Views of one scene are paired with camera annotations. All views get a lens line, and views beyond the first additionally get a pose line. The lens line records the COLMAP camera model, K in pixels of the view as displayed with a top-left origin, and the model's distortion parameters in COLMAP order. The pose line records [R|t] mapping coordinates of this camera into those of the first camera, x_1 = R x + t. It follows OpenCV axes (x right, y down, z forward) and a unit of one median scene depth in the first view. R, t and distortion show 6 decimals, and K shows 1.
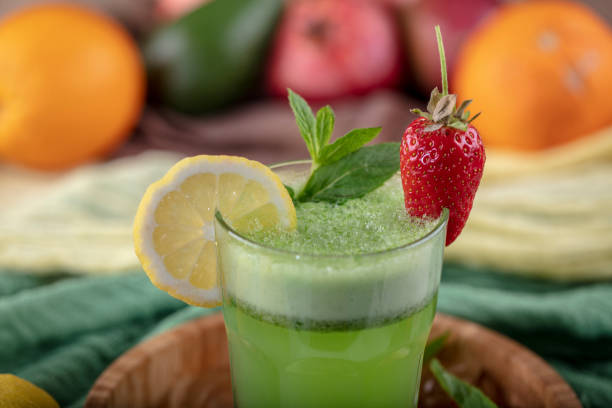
lens RADIAL K [[1915.2, 0, 306.0], [0, 1915.2, 204.0], [0, 0, 1]] dist [0.180386, -0.884882]
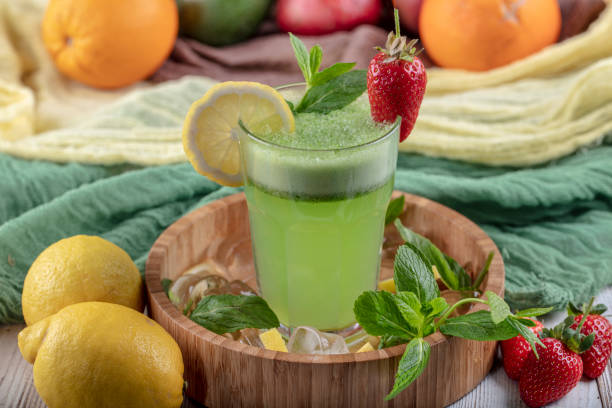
lens RADIAL K [[1813.0, 0, 306.0], [0, 1813.0, 204.0], [0, 0, 1]] dist [0.124829, 1.356686]
pose [[0.999911, -0.011493, -0.006725, 0.011618], [0.011849, 0.998387, 0.055526, -0.008225], [0.006076, -0.055600, 0.998435, -0.358367]]
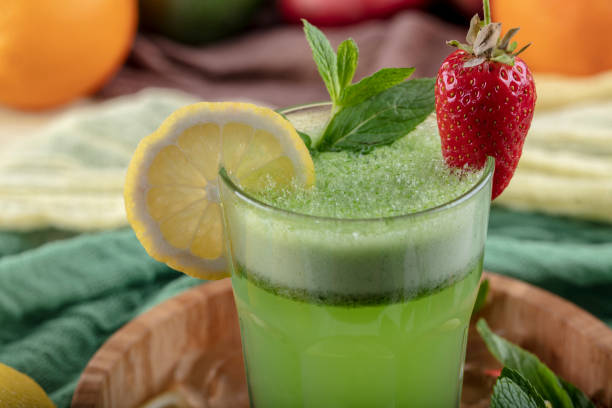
lens RADIAL K [[1975.5, 0, 305.4], [0, 1975.5, 182.7], [0, 0, 1]] dist [0.158971, -0.337912]
pose [[0.999651, -0.024620, -0.009546, -0.001000], [0.024943, 0.999067, 0.035258, -0.019195], [0.008669, -0.035483, 0.999333, 0.123742]]
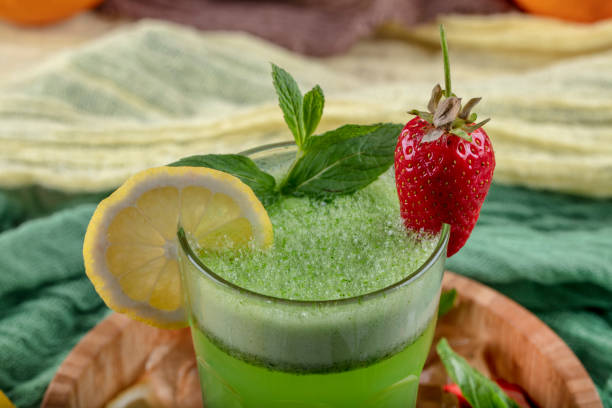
lens RADIAL K [[1975.5, 0, 305.4], [0, 1975.5, 182.7], [0, 0, 1]] dist [0.158971, -0.337912]
pose [[0.999106, 0.015430, -0.039351, 0.044332], [-0.007753, 0.982095, 0.188227, -0.182349], [0.041550, -0.187753, 0.981337, 0.130775]]
